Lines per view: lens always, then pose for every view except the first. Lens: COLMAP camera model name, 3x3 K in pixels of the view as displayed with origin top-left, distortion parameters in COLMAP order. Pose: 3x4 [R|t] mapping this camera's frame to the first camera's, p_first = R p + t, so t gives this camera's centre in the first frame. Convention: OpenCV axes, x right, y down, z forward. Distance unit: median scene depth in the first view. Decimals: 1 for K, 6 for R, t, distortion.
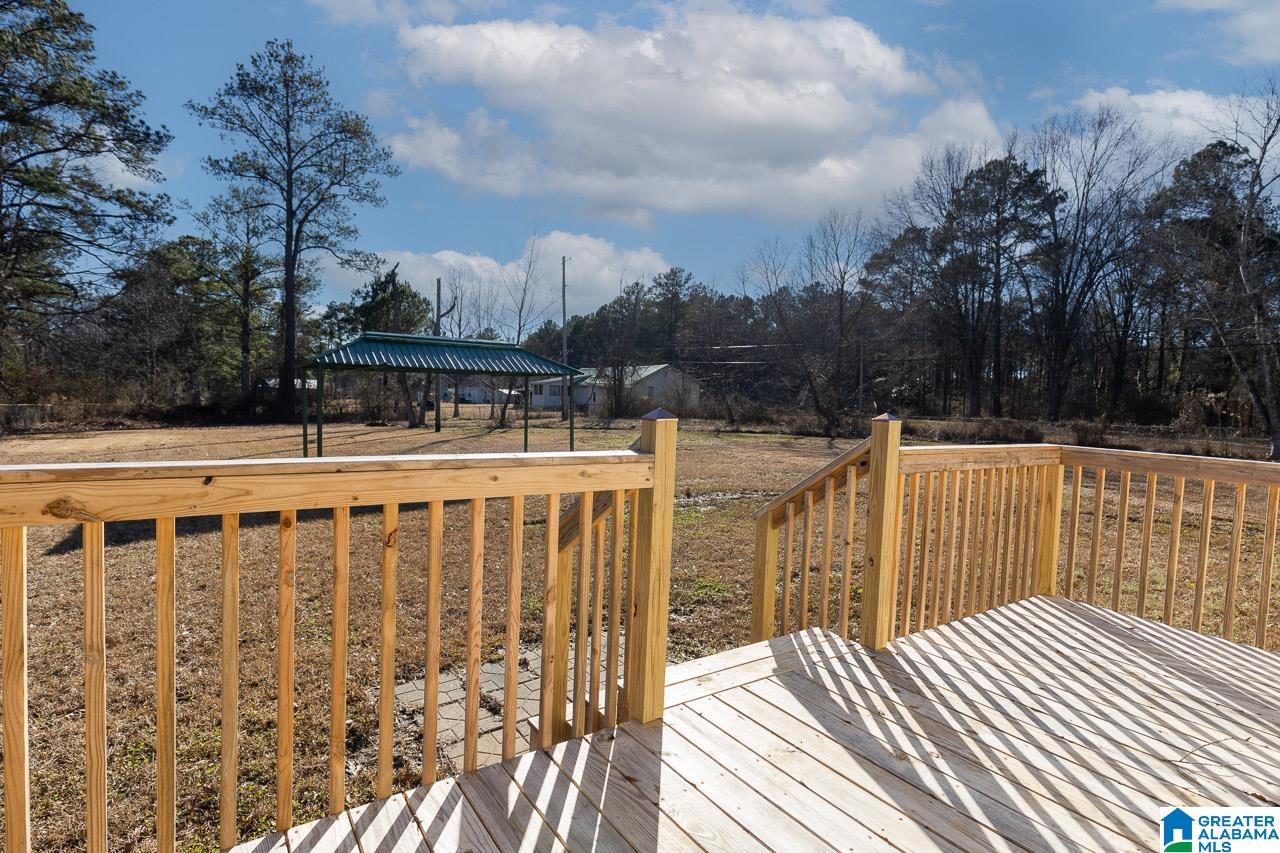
lens RADIAL K [[650.6, 0, 639.2], [0, 650.6, 424.5], [0, 0, 1]] dist [-0.005377, 0.002932]
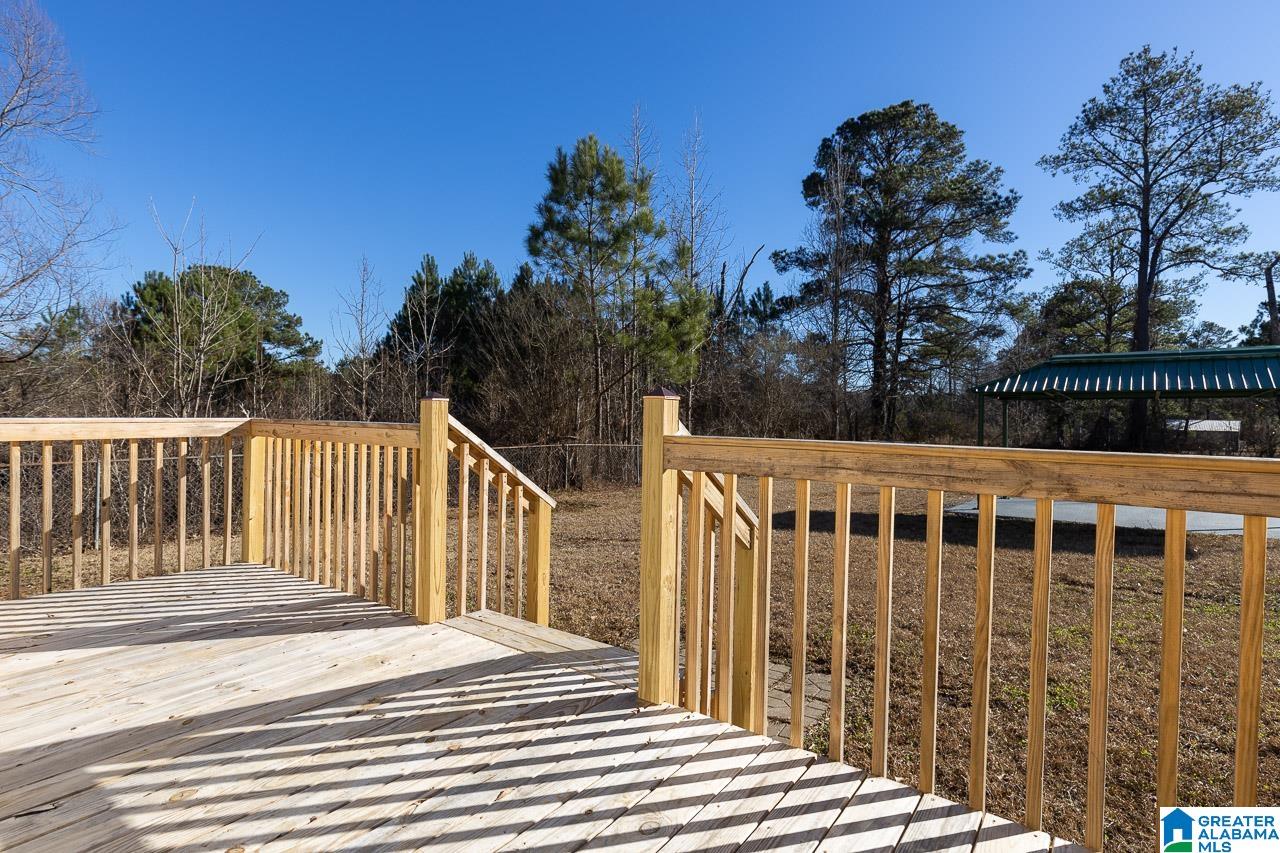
lens RADIAL K [[650.6, 0, 636.7], [0, 650.6, 431.3], [0, 0, 1]] dist [-0.005377, 0.002932]
pose [[0.303306, -0.008872, -0.952852, 0.109061], [-0.048332, 0.998526, -0.024682, 0.005061], [0.951667, 0.053539, 0.302430, 0.074356]]
